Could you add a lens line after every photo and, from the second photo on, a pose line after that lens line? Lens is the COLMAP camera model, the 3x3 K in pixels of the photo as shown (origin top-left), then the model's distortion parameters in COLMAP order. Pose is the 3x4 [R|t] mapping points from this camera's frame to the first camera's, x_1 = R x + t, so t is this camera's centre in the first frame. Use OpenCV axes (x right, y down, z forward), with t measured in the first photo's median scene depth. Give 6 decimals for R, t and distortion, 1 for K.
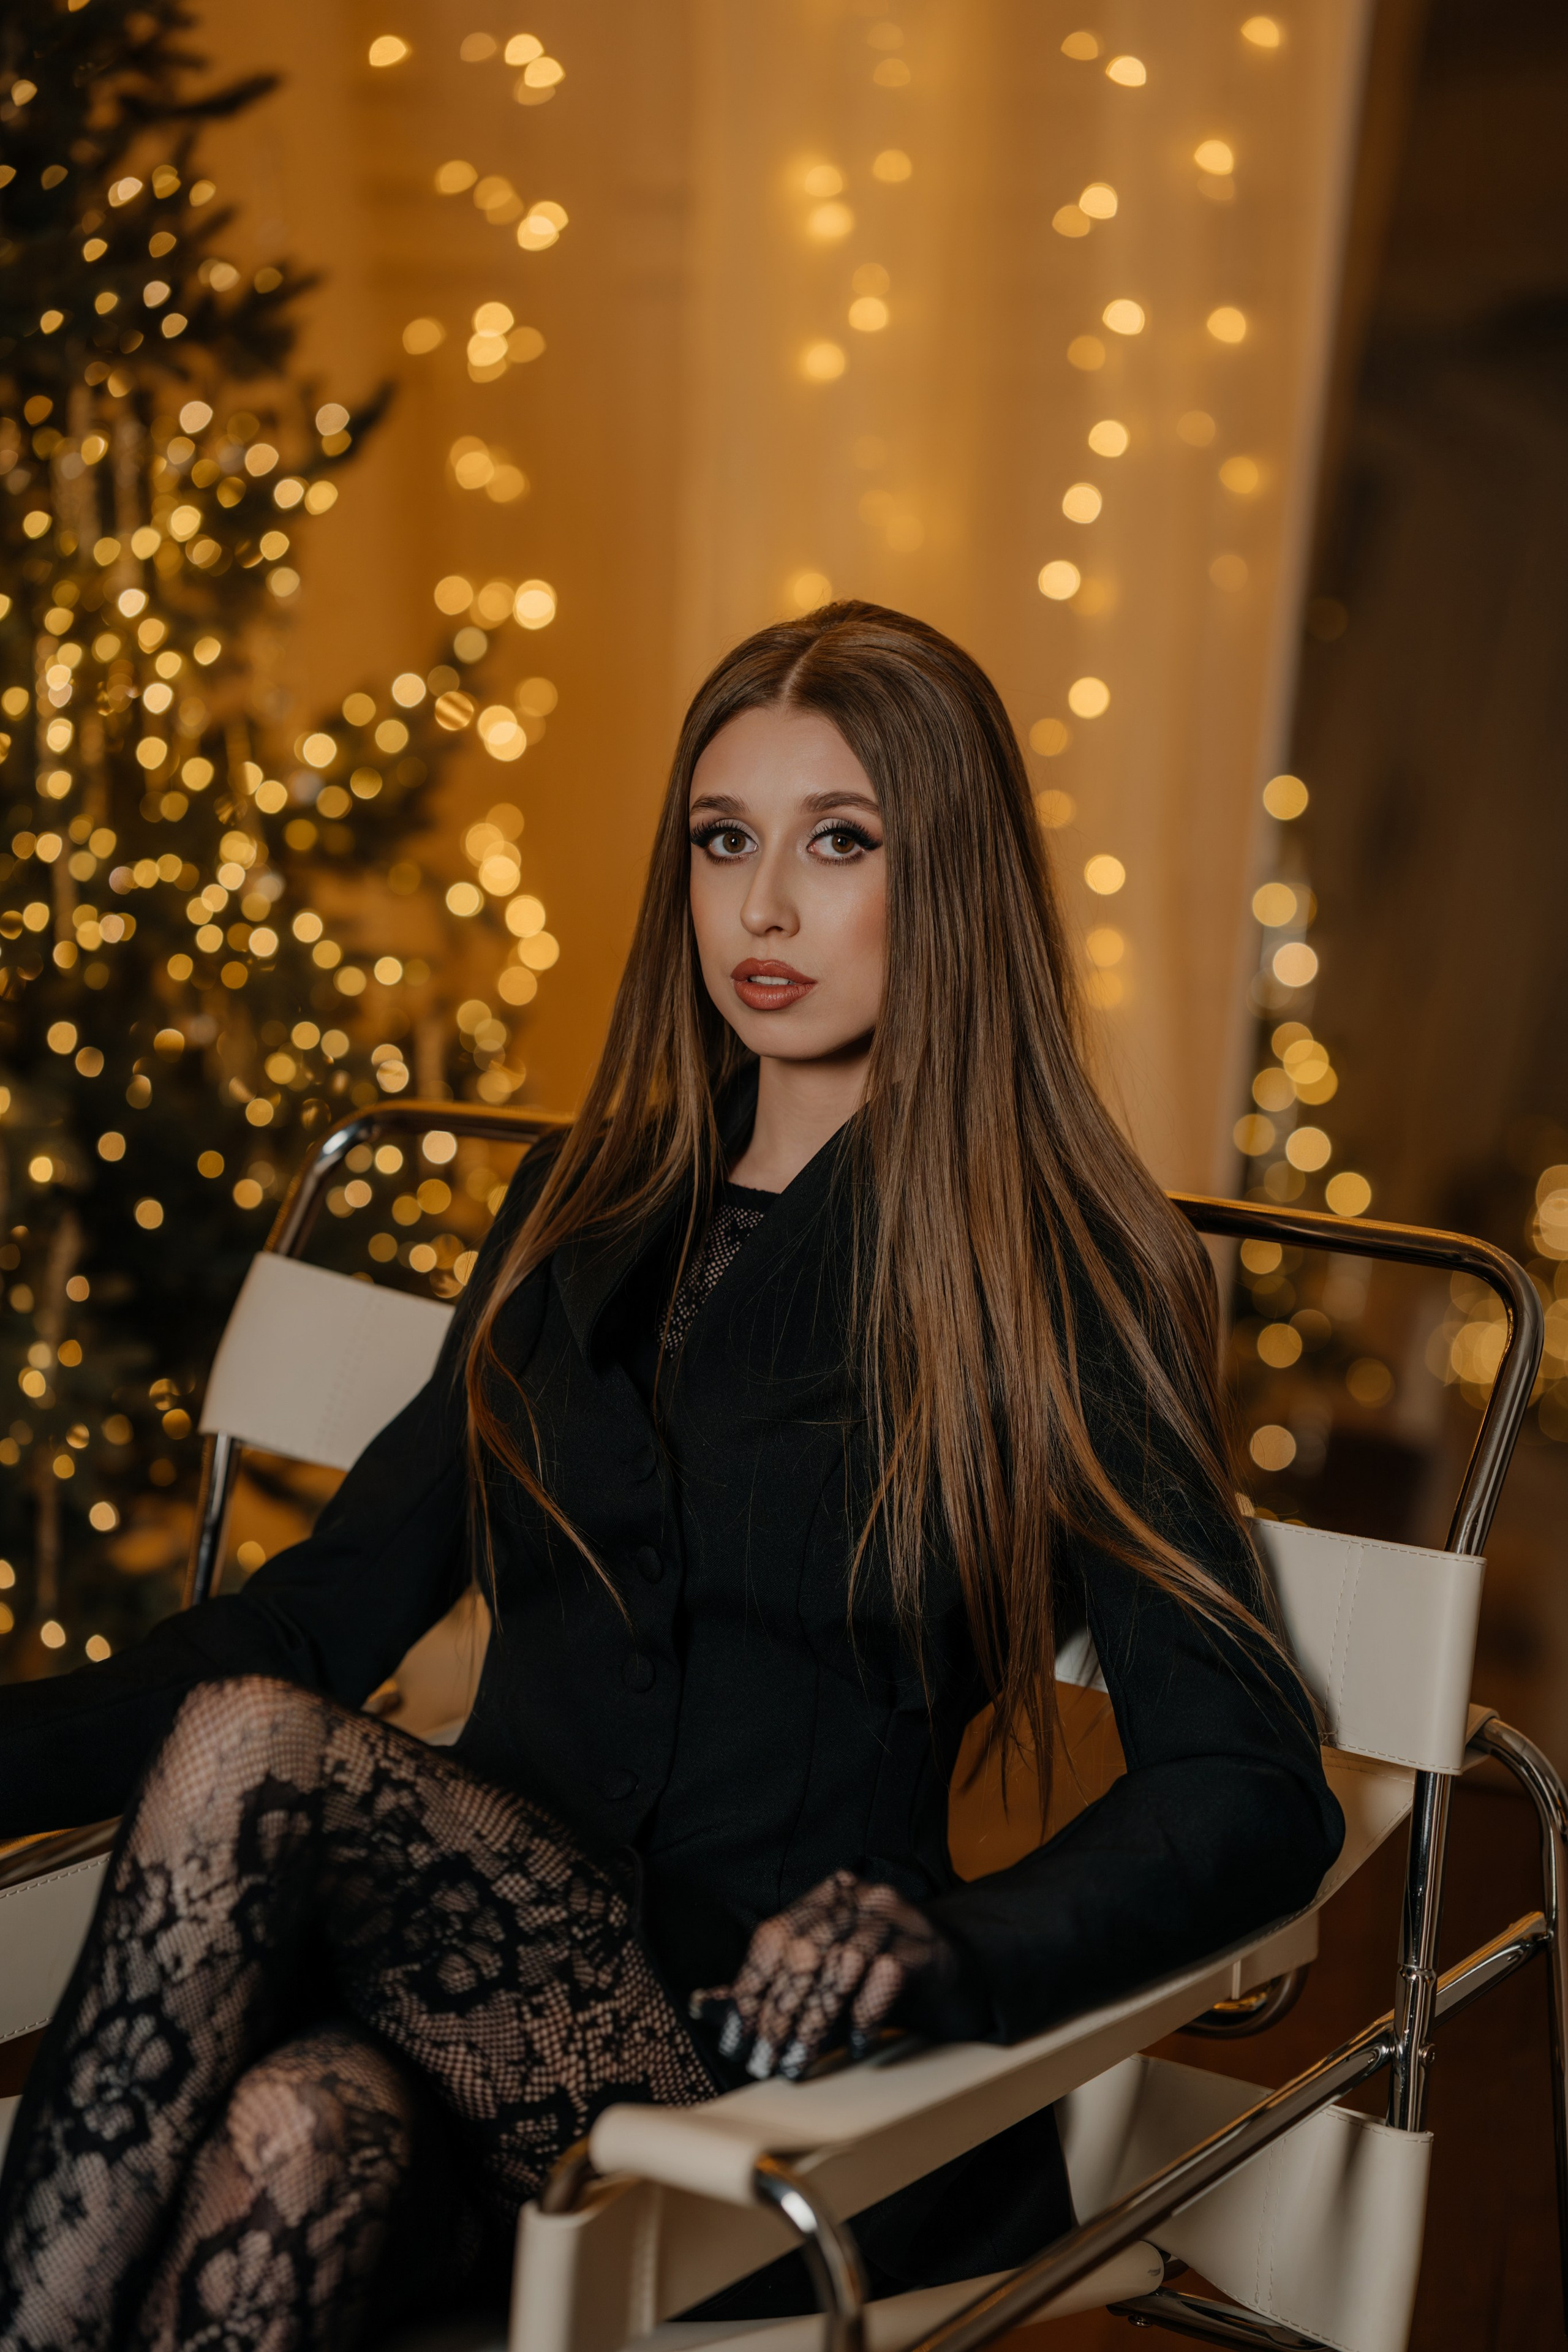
lens RADIAL K [[5417.2, 0, 818.1], [0, 5417.2, 1173.9], [0, 0, 1]] dist [0.834371, 0.219294]
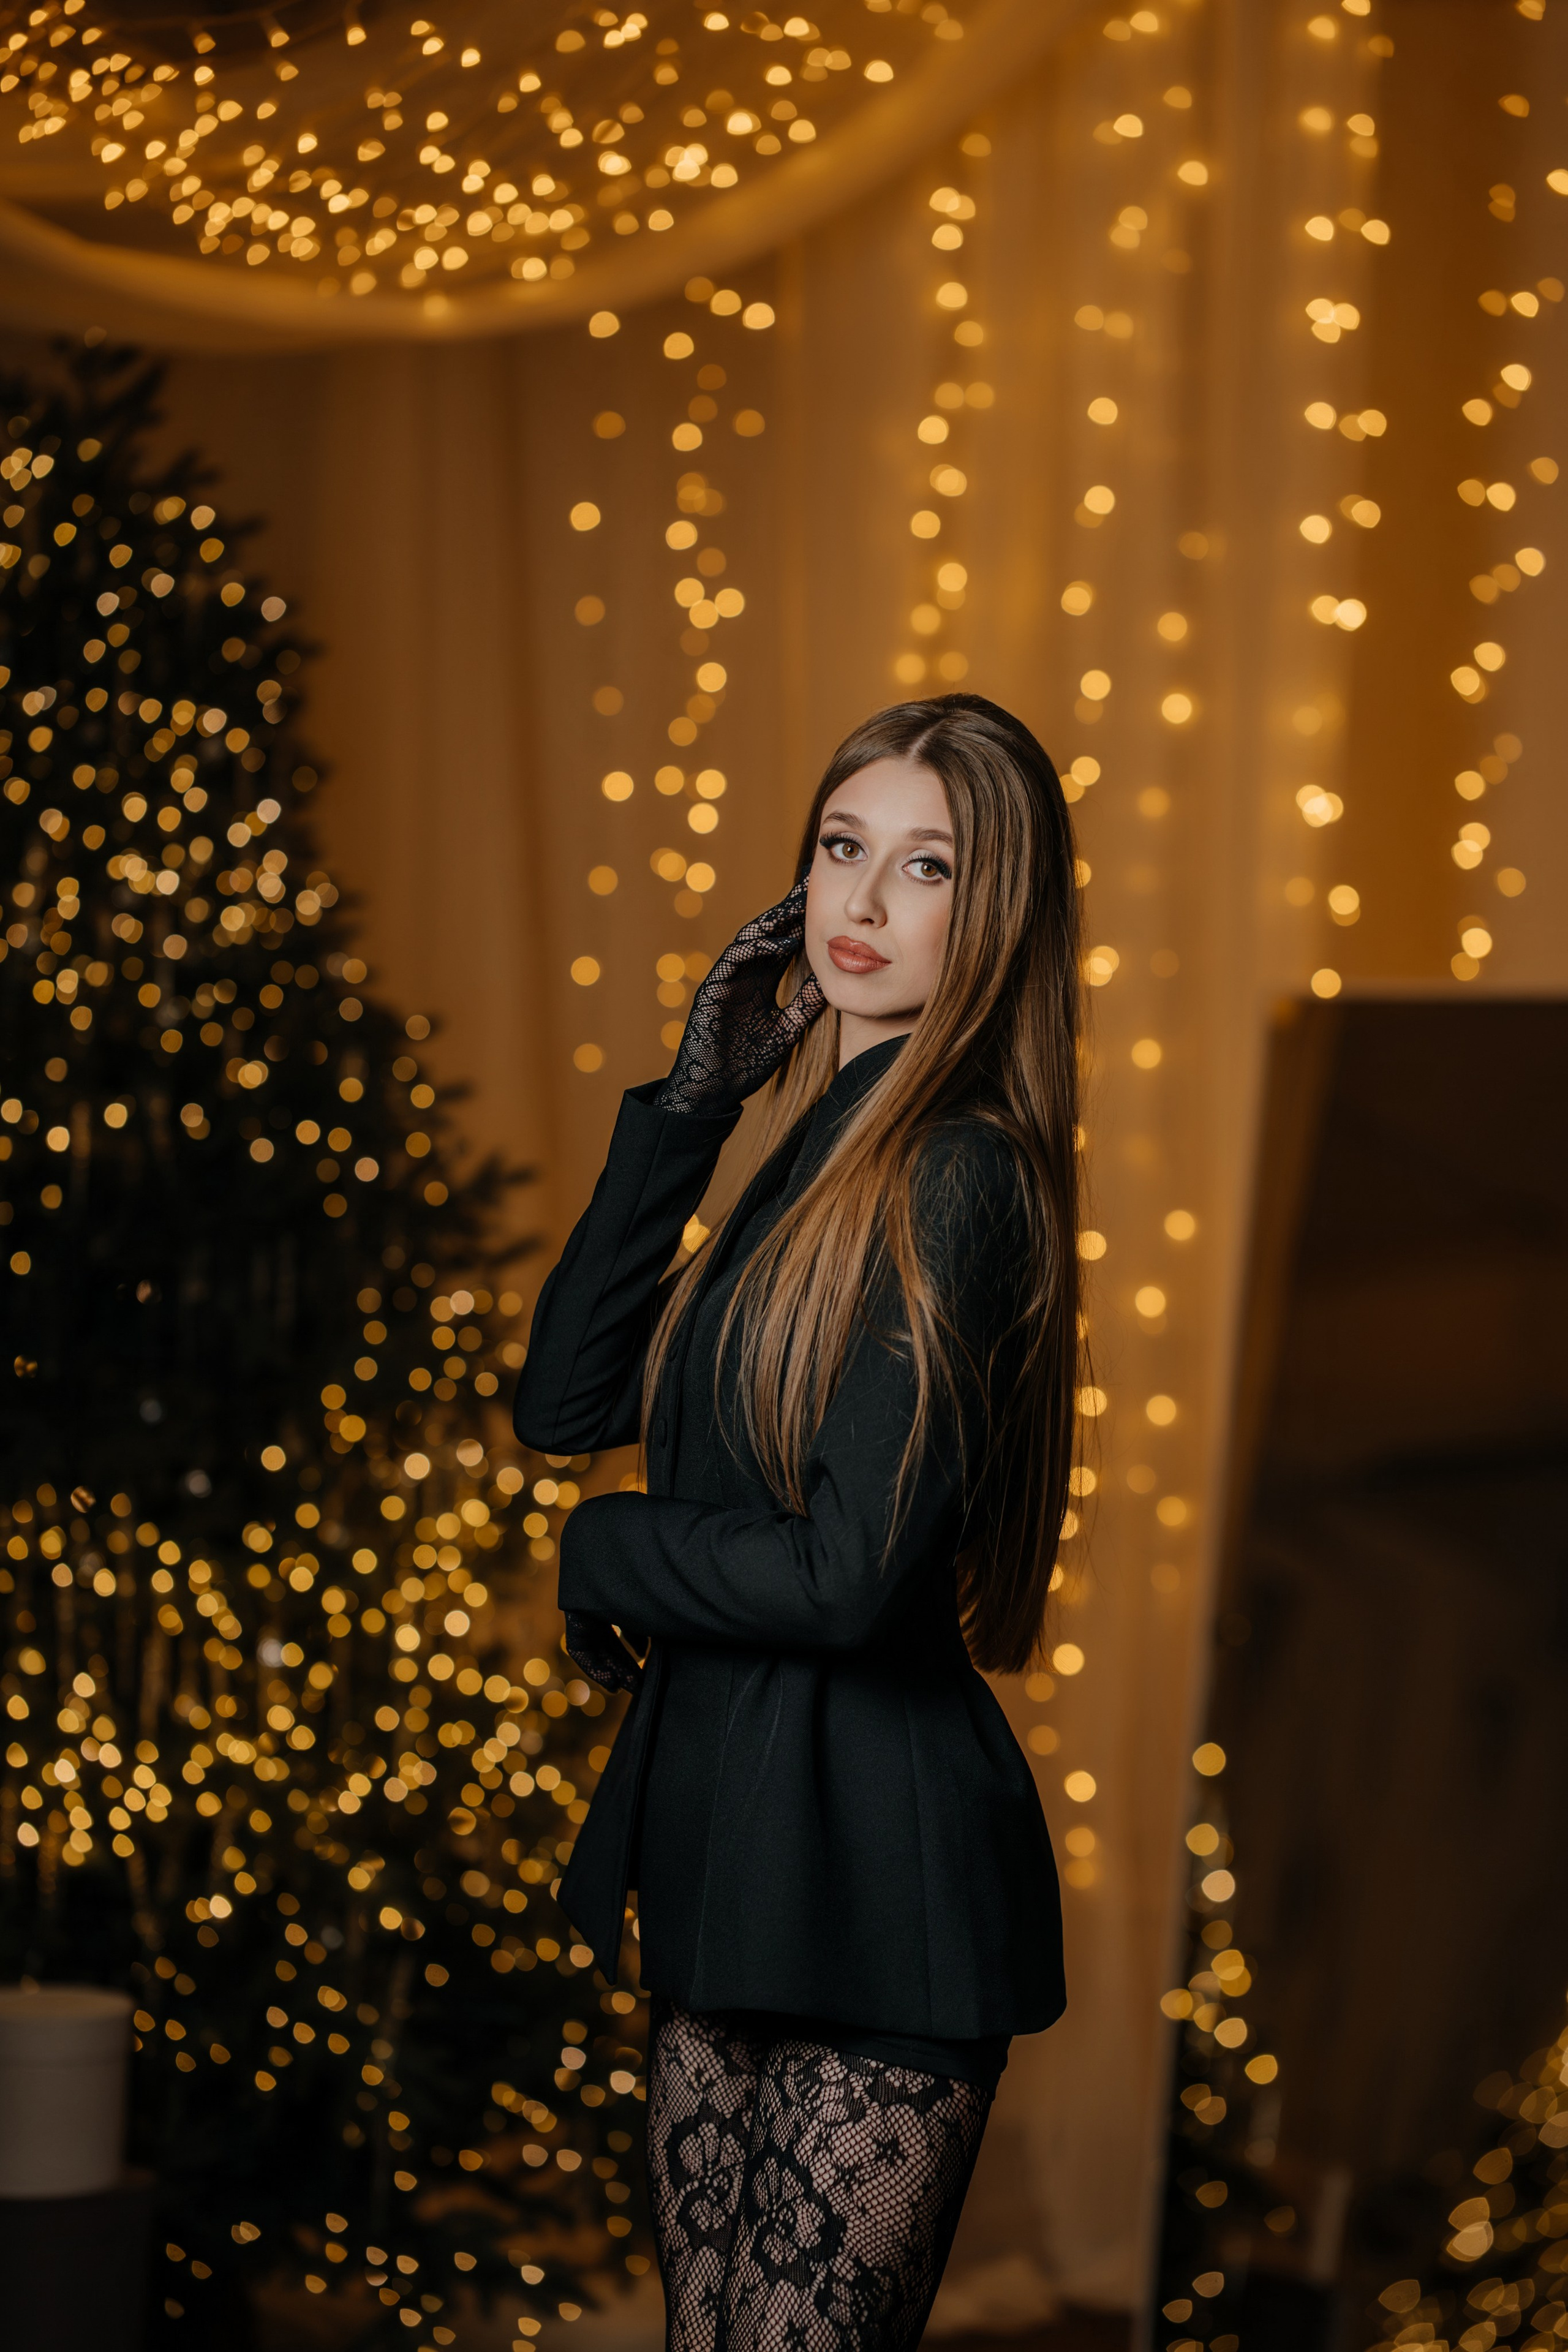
lens RADIAL K [[5790.5, 0, 792.2], [0, 5790.5, 1164.0], [0, 0, 1]] dist [0.755360, 0.397621]
pose [[0.999785, 0.017741, 0.010688, -0.047096], [-0.015021, 0.976366, -0.215601, 0.133117], [-0.014261, 0.215394, 0.976423, -0.585223]]
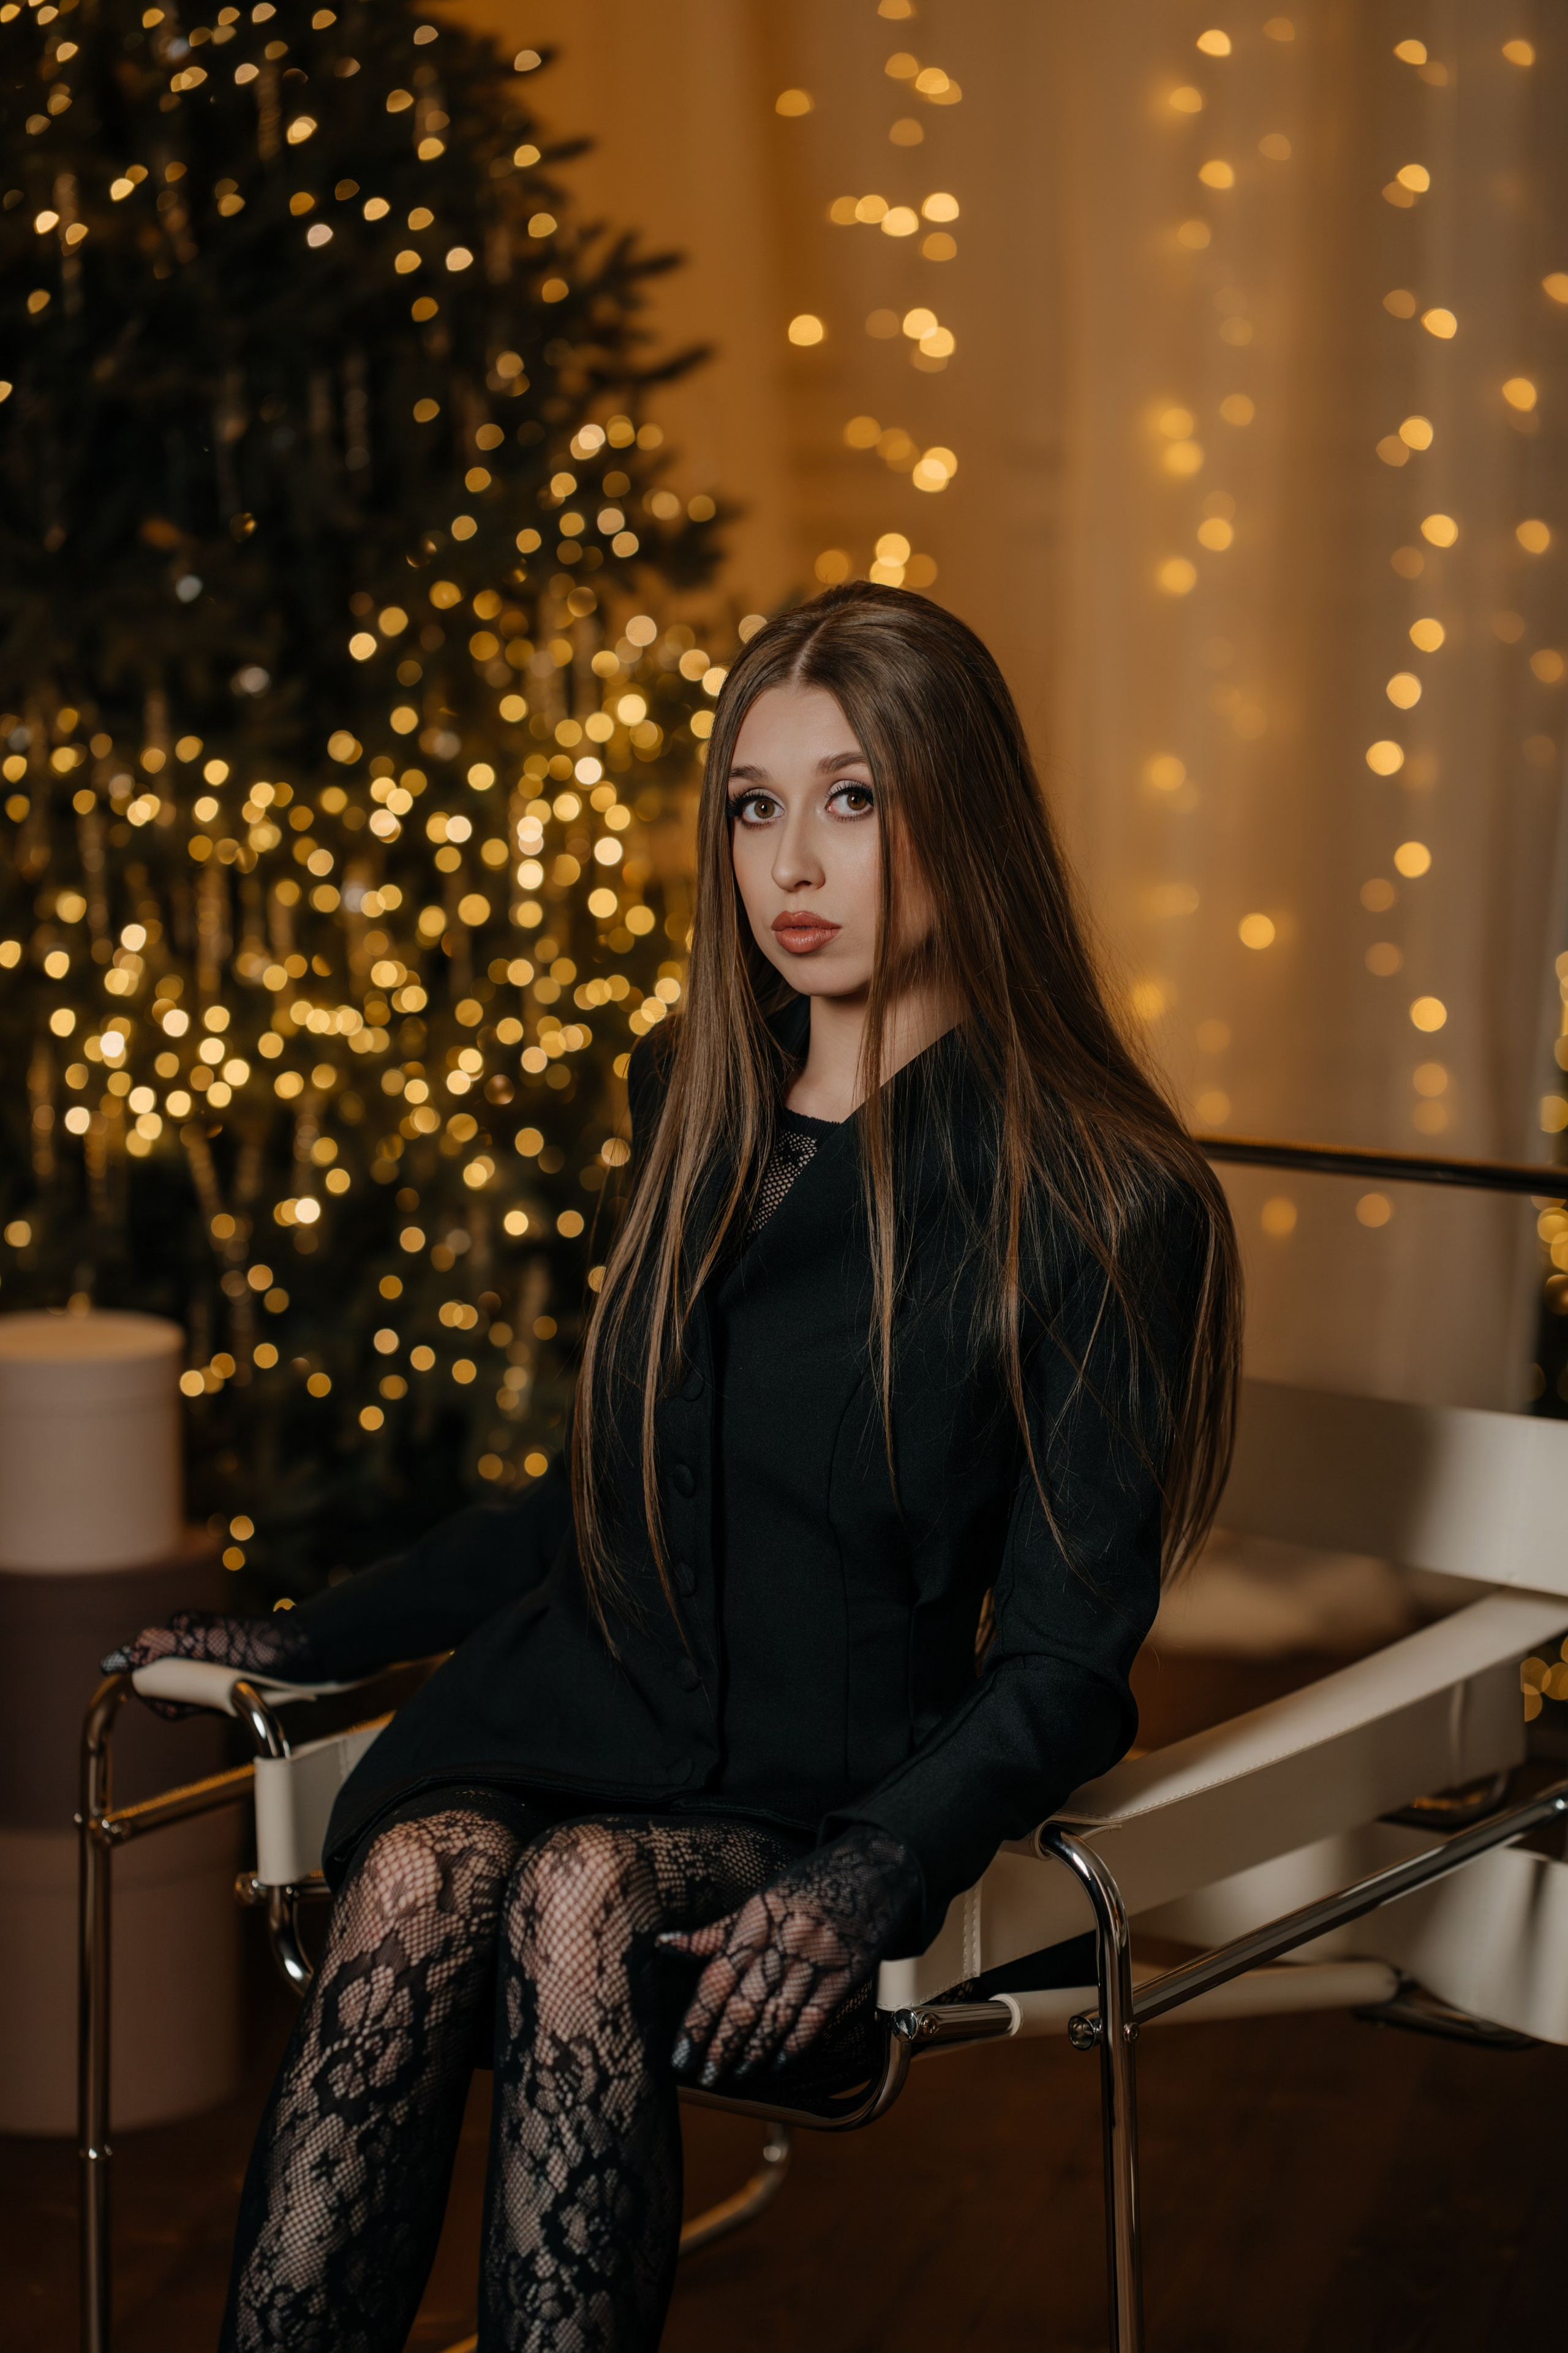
lens RADIAL K [[5811.5, 0, 856.8], [0, 5811.5, 1229.1], [0, 0, 1]] dist [0.851814, 0.356740]
pose [[0.997273, -0.009138, -0.073232, 0.026938], [0.005029, 0.998413, -0.056091, 0.067655], [0.073628, 0.055570, 0.995736, -0.261541]]
